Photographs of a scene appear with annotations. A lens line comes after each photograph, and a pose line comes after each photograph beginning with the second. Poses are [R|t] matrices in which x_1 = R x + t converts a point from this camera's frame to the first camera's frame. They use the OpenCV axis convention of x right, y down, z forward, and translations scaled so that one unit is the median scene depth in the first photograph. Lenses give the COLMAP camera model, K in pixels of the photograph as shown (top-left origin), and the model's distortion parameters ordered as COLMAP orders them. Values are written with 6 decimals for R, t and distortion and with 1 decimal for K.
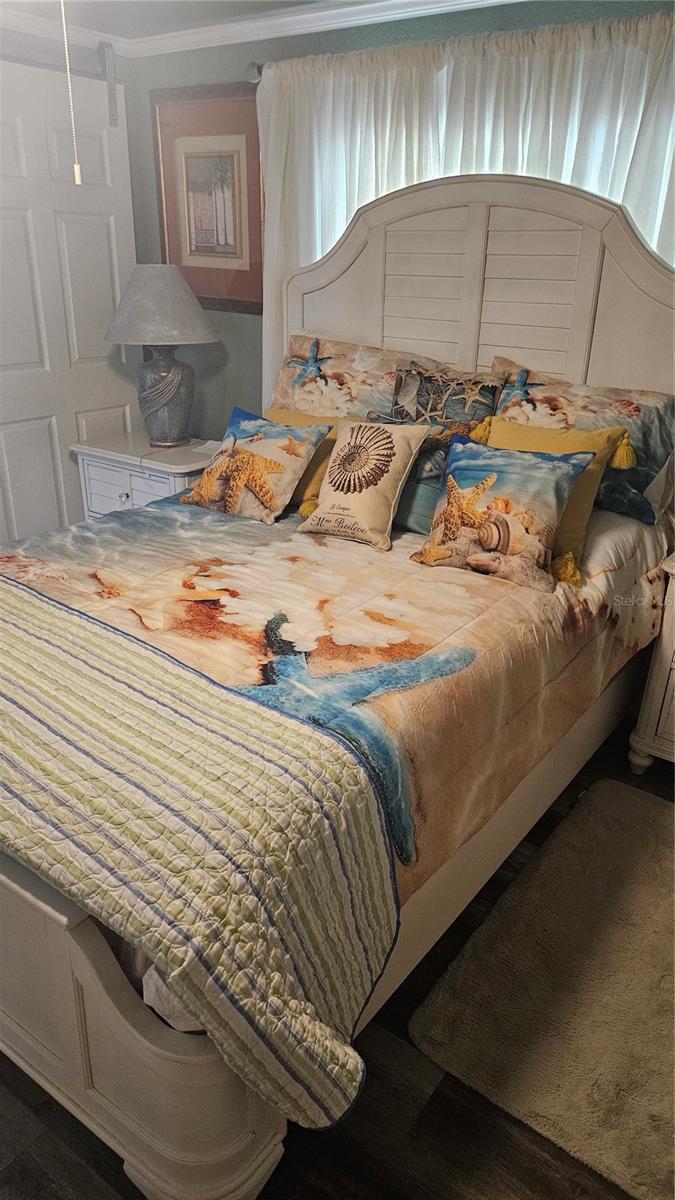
lens RADIAL K [[797.6, 0, 337.5], [0, 797.6, 600.0], [0, 0, 1]] dist [0.066139, -0.059793]
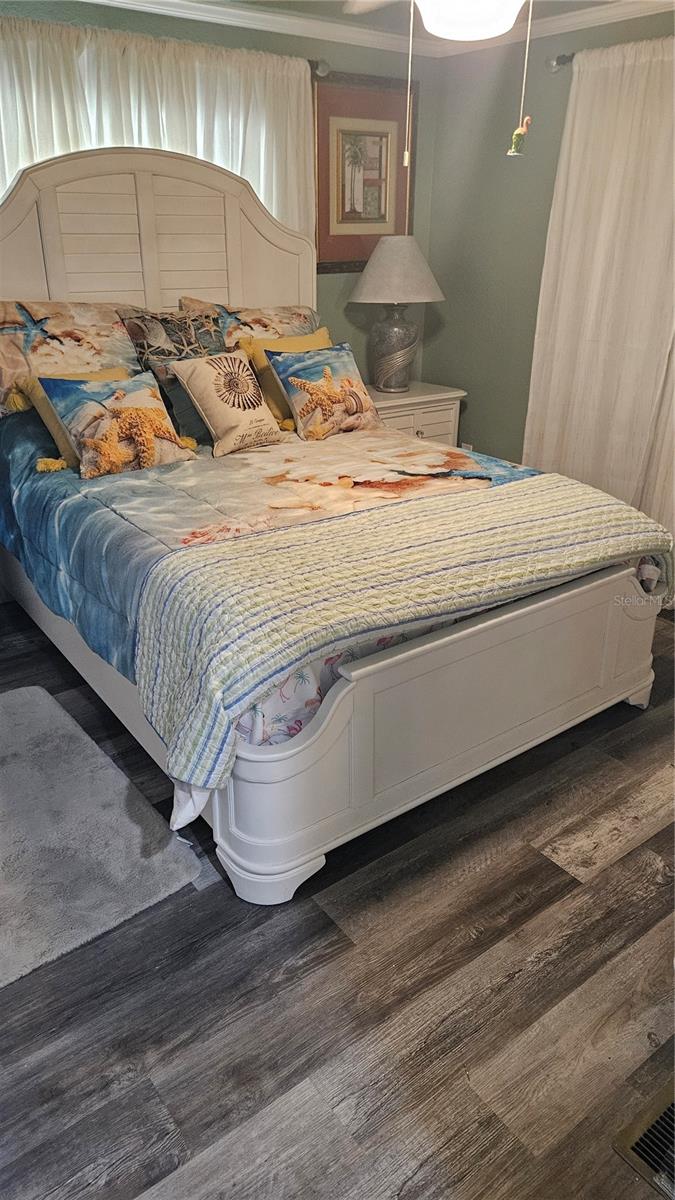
lens RADIAL K [[797.6, 0, 337.5], [0, 797.6, 600.0], [0, 0, 1]] dist [0.066139, -0.059793]
pose [[0.303791, -0.417933, 0.856180, -1.248349], [0.379878, 0.877262, 0.293435, -0.206188], [-0.873730, 0.236100, 0.425267, 0.457970]]
